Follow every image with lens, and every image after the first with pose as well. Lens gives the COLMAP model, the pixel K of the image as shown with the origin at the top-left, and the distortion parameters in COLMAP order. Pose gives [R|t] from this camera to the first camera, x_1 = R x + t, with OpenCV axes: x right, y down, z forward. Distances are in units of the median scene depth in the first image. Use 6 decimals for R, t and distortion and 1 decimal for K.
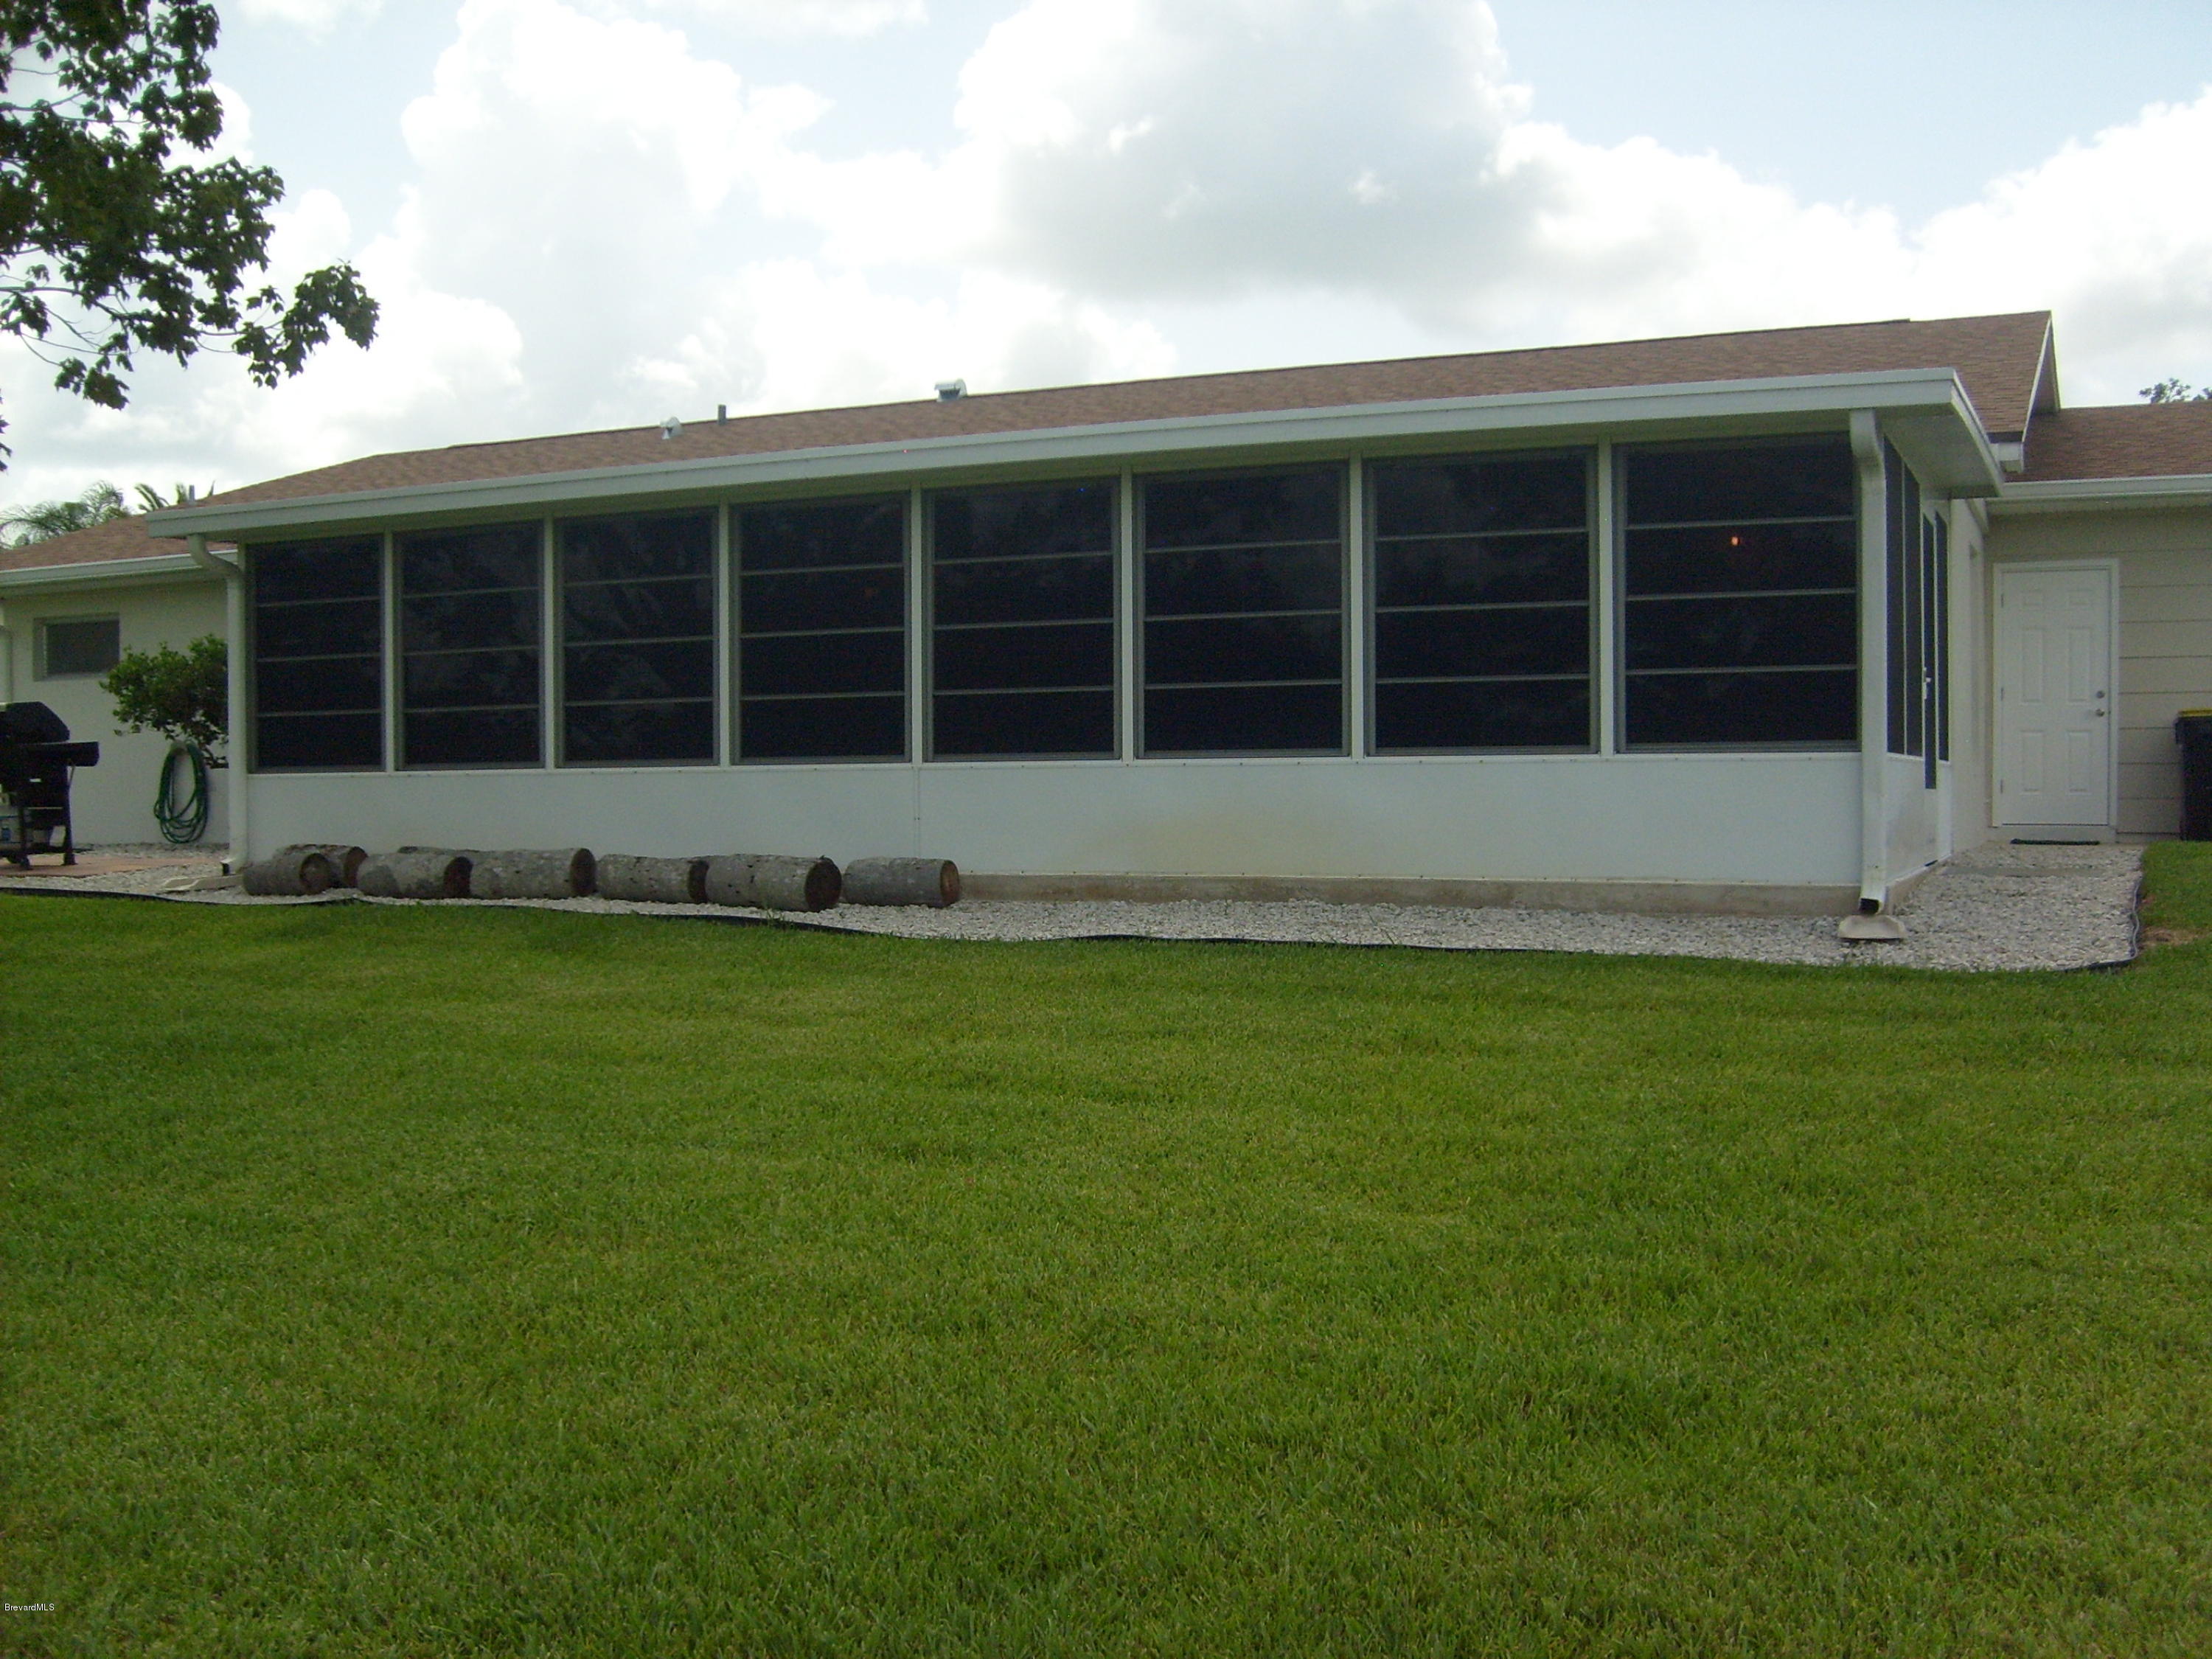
lens RADIAL K [[2302.3, 0, 1106.0], [0, 2302.3, 829.5], [0, 0, 1]] dist [-0.131543, -0.000361]
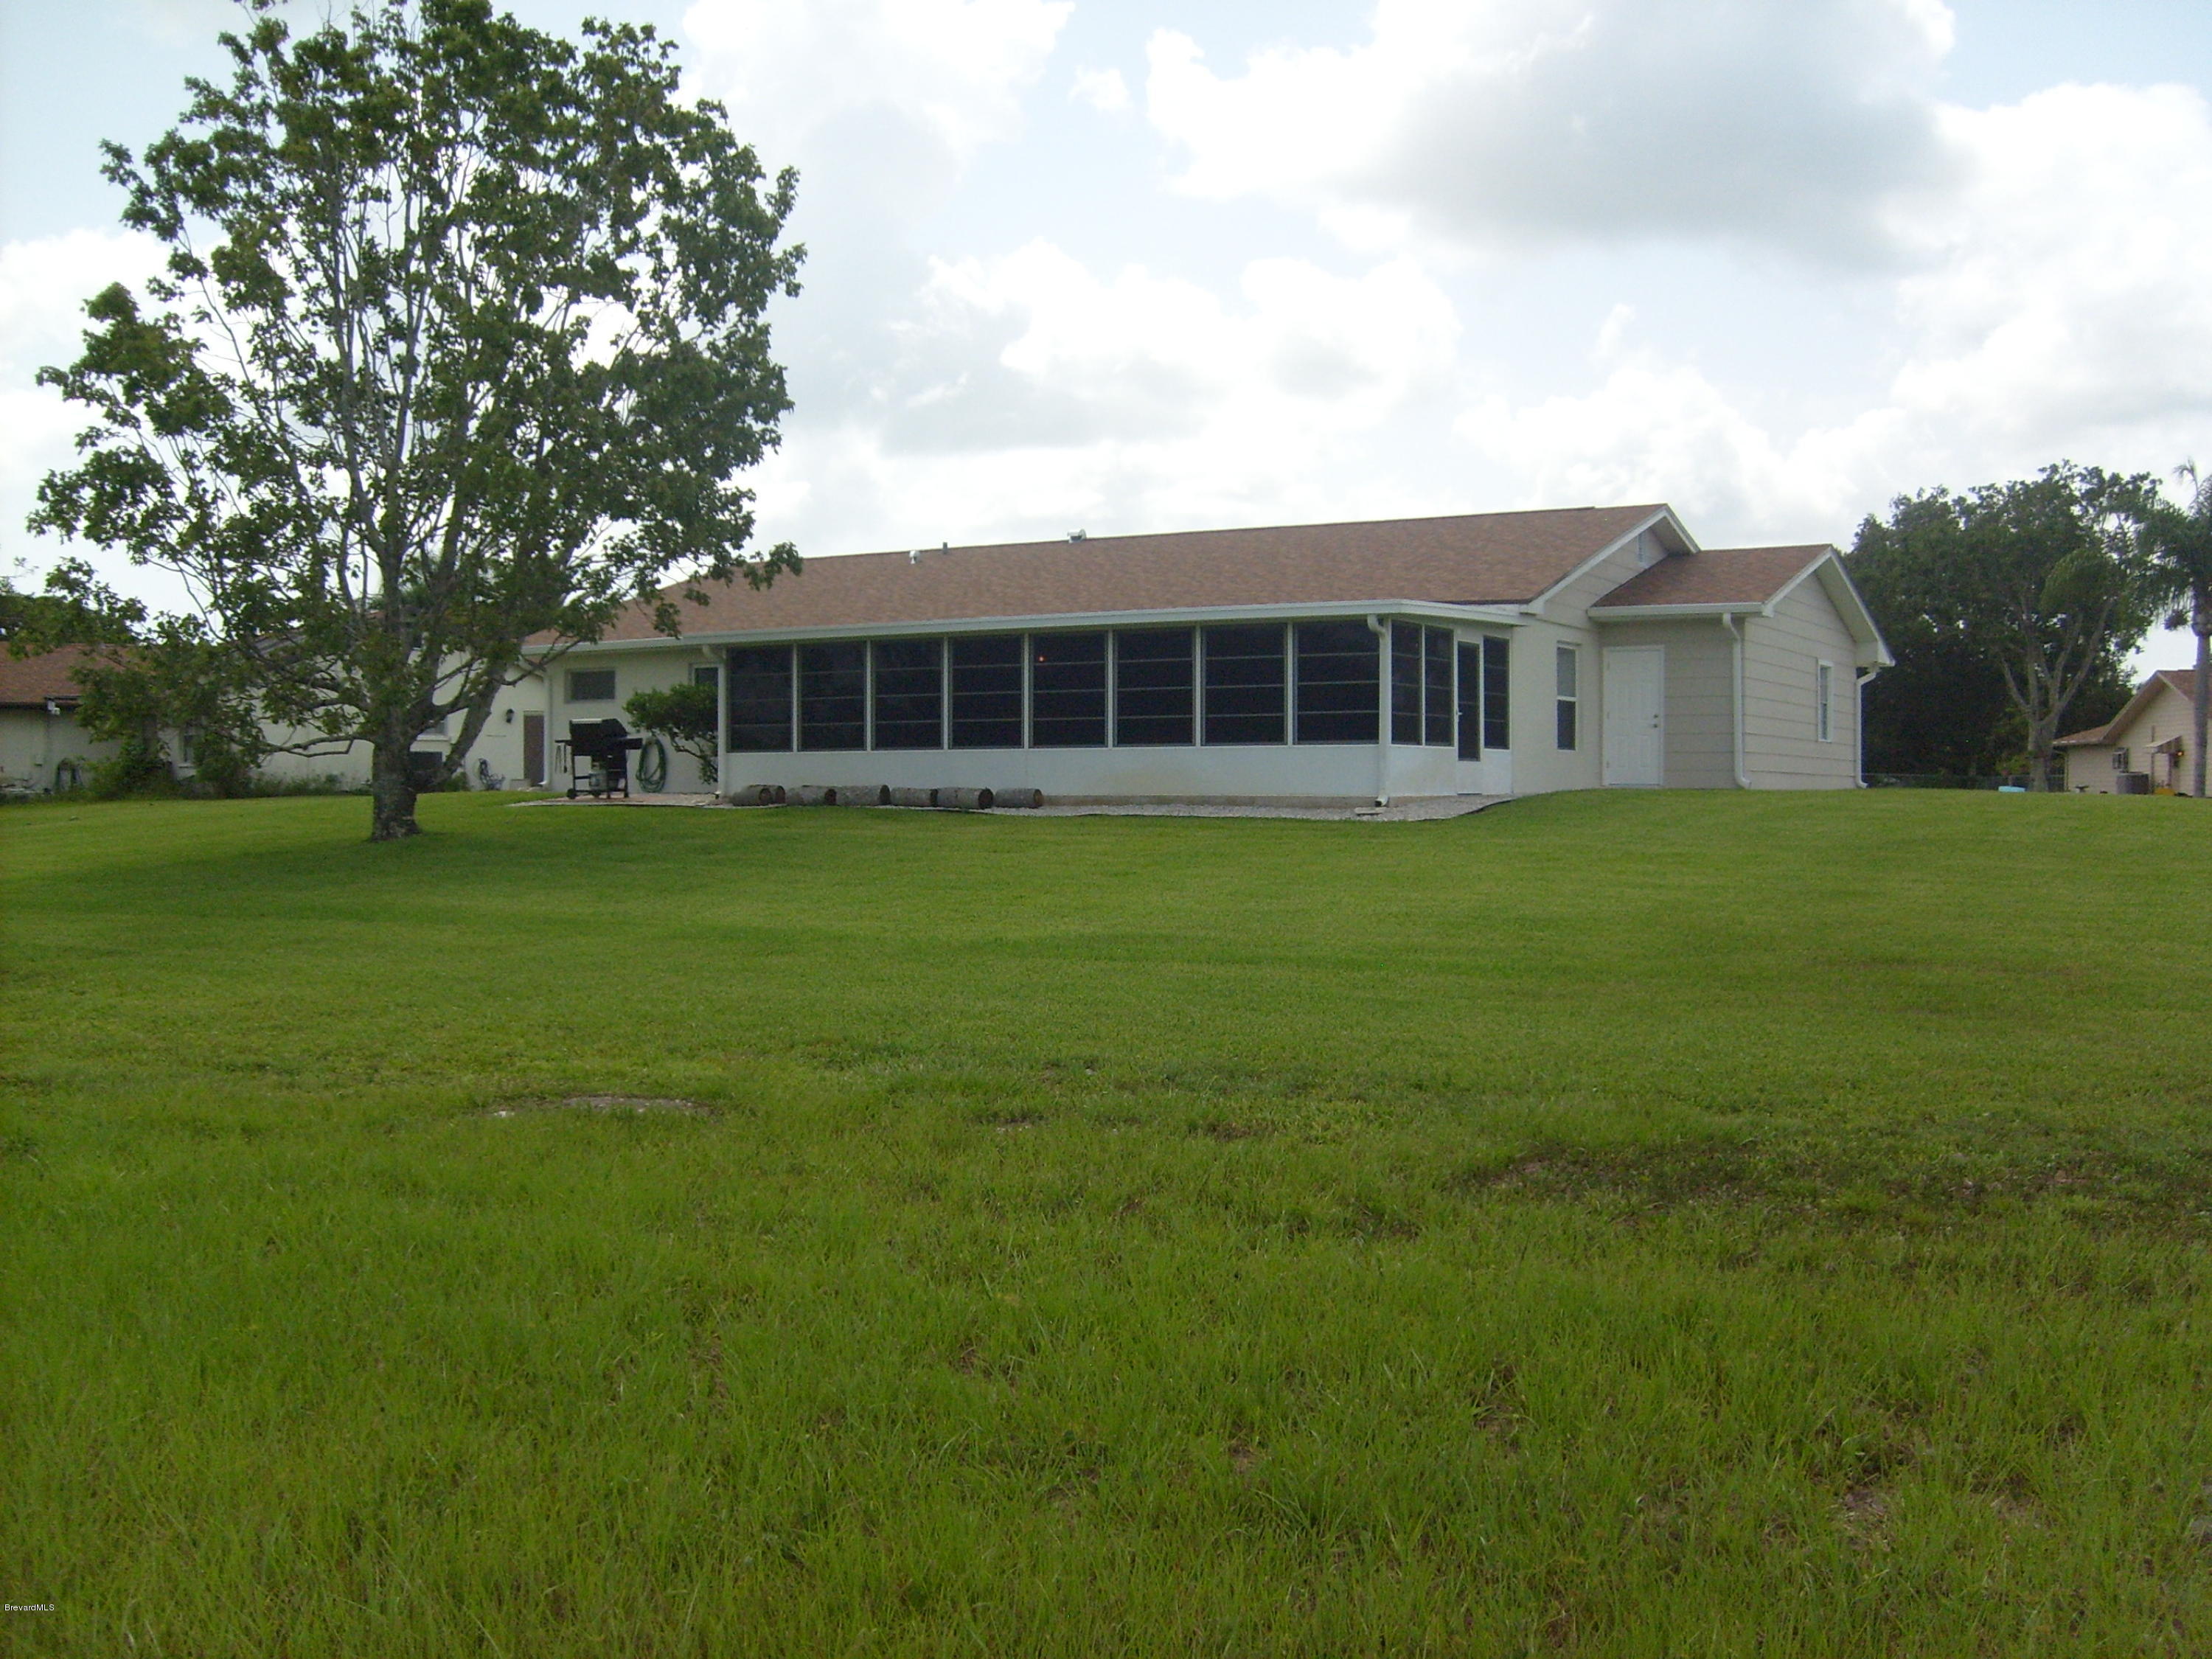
lens RADIAL K [[2302.3, 0, 1106.0], [0, 2302.3, 829.5], [0, 0, 1]] dist [-0.131543, -0.000361]
pose [[0.995329, 0.006885, -0.096292, 0.227697], [-0.006835, 0.999976, 0.000846, 0.051480], [0.096296, -0.000184, 0.995353, -1.347766]]
